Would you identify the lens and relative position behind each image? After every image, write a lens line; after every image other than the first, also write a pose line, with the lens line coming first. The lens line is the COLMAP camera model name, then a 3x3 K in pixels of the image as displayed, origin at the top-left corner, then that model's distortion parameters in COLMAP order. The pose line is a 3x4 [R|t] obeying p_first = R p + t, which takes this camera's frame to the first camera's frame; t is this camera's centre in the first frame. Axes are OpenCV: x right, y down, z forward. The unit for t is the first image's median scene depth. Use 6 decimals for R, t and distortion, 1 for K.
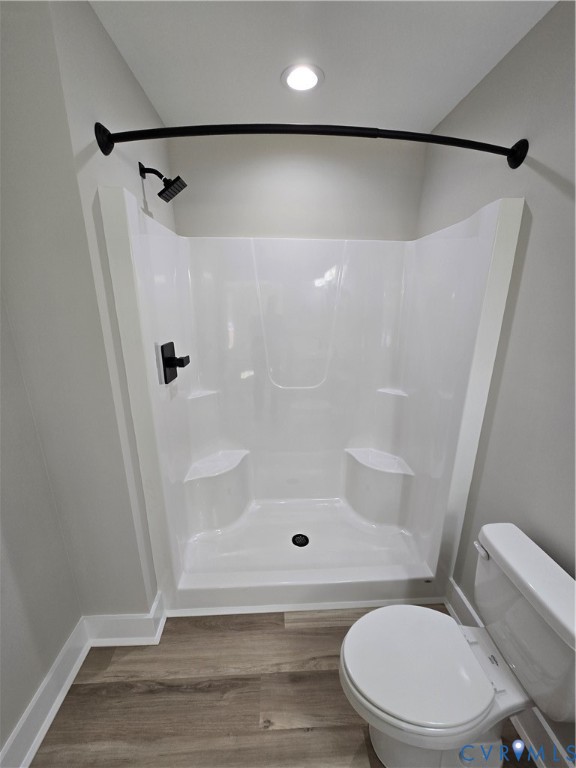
lens RADIAL K [[312.9, 0, 290.1], [0, 312.9, 388.9], [0, 0, 1]] dist [-0.000741, 0.000570]
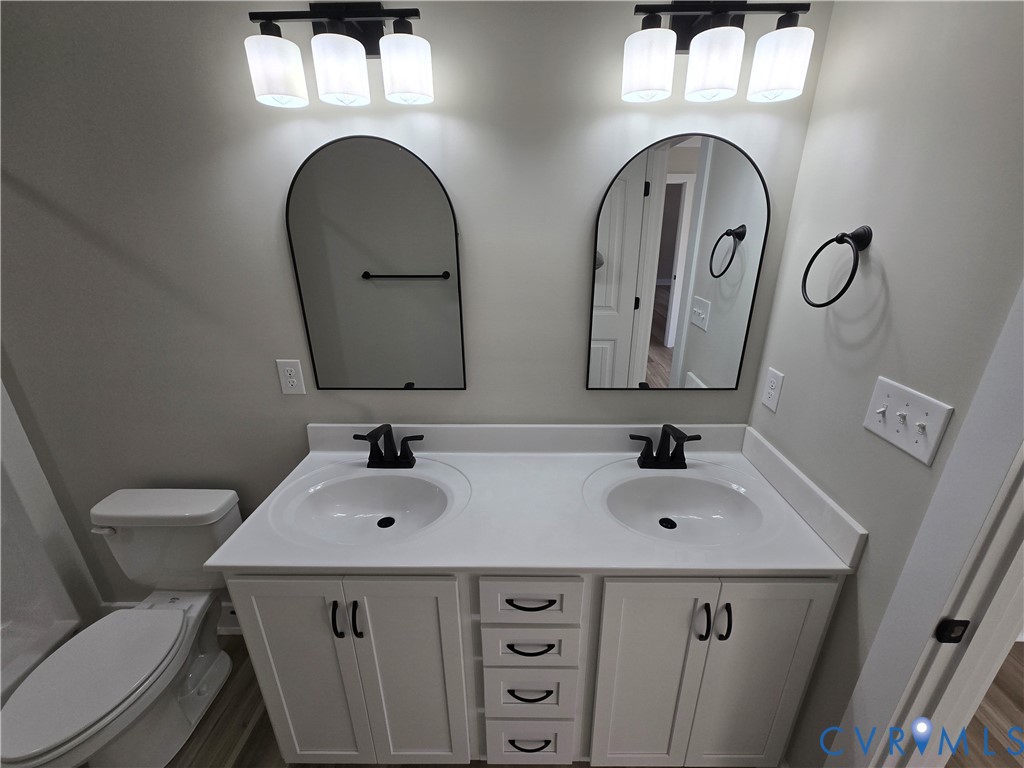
lens RADIAL K [[417.2, 0, 515.3], [0, 417.2, 380.6], [0, 0, 1]] dist [-0.000741, 0.000570]
pose [[0.070788, -0.350419, 0.933914, -0.235047], [0.289084, 0.903289, 0.317016, 0.048069], [-0.954683, 0.247538, 0.165242, -0.373983]]
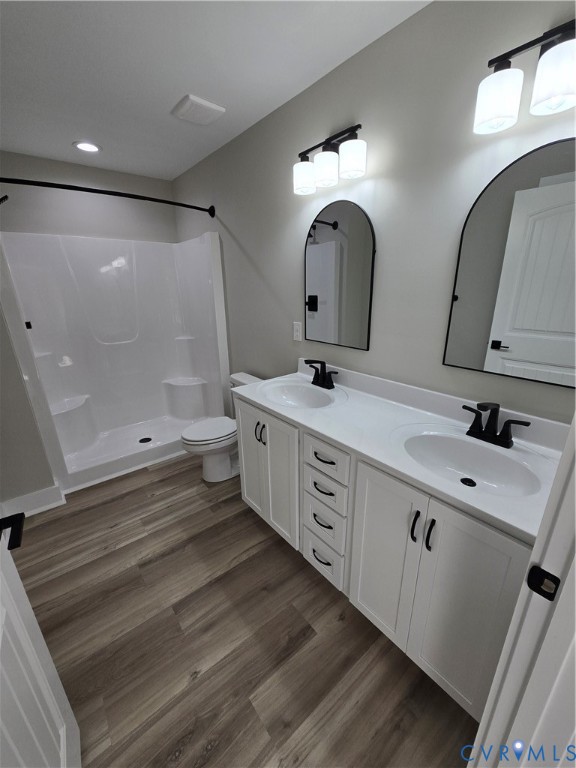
lens RADIAL K [[312.9, 0, 290.1], [0, 312.9, 388.9], [0, 0, 1]] dist [-0.000741, 0.000570]
pose [[0.806330, -0.206424, 0.554275, -0.247312], [0.186487, 0.978050, 0.092955, 0.295544], [-0.561297, 0.028413, 0.827127, -0.849258]]
